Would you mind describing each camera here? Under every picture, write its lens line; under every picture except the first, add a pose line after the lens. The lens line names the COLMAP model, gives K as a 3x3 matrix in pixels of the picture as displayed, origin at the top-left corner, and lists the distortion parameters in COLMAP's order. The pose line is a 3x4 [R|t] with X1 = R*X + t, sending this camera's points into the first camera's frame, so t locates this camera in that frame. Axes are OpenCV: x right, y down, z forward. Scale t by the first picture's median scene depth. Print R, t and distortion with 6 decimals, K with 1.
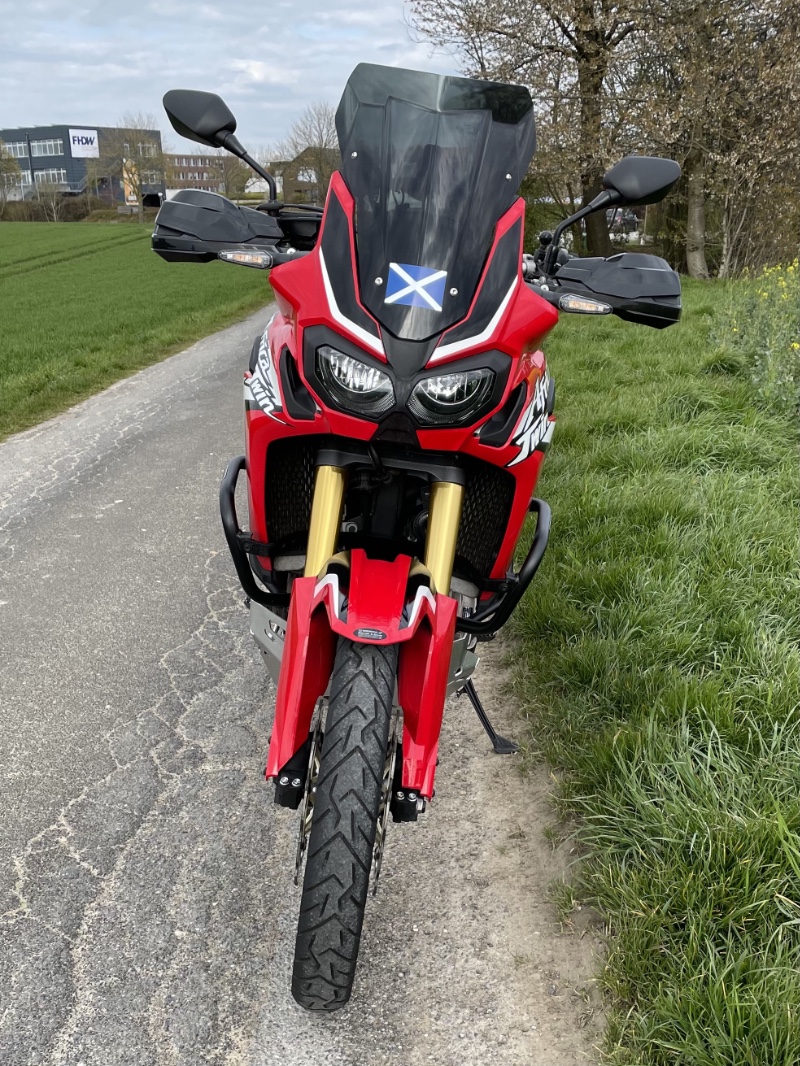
lens RADIAL K [[783.4, 0, 416.0], [0, 783.4, 500.2], [0, 0, 1]] dist [0.075990, -0.088053]
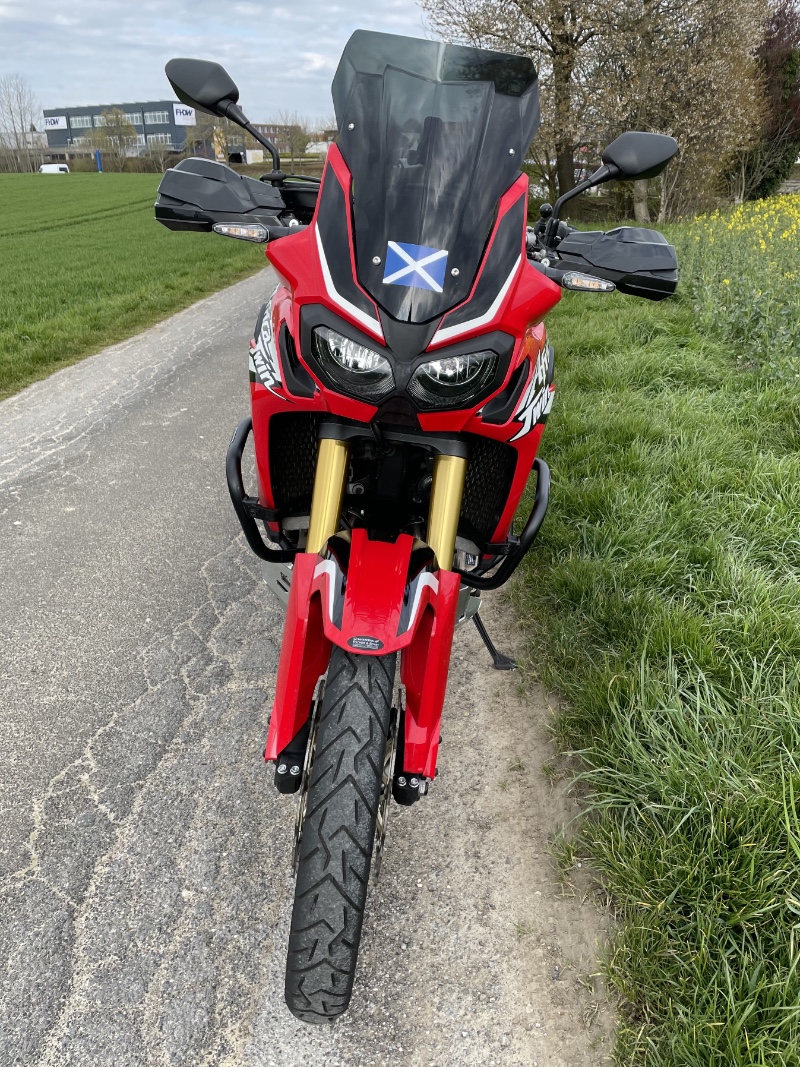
lens RADIAL K [[820.3, 0, 443.6], [0, 820.3, 492.6], [0, 0, 1]] dist [0.095820, -0.131948]
pose [[0.999438, -0.001450, 0.033503, -0.006941], [0.001370, 0.999996, 0.002430, 0.044535], [-0.033507, -0.002383, 0.999436, -0.100989]]
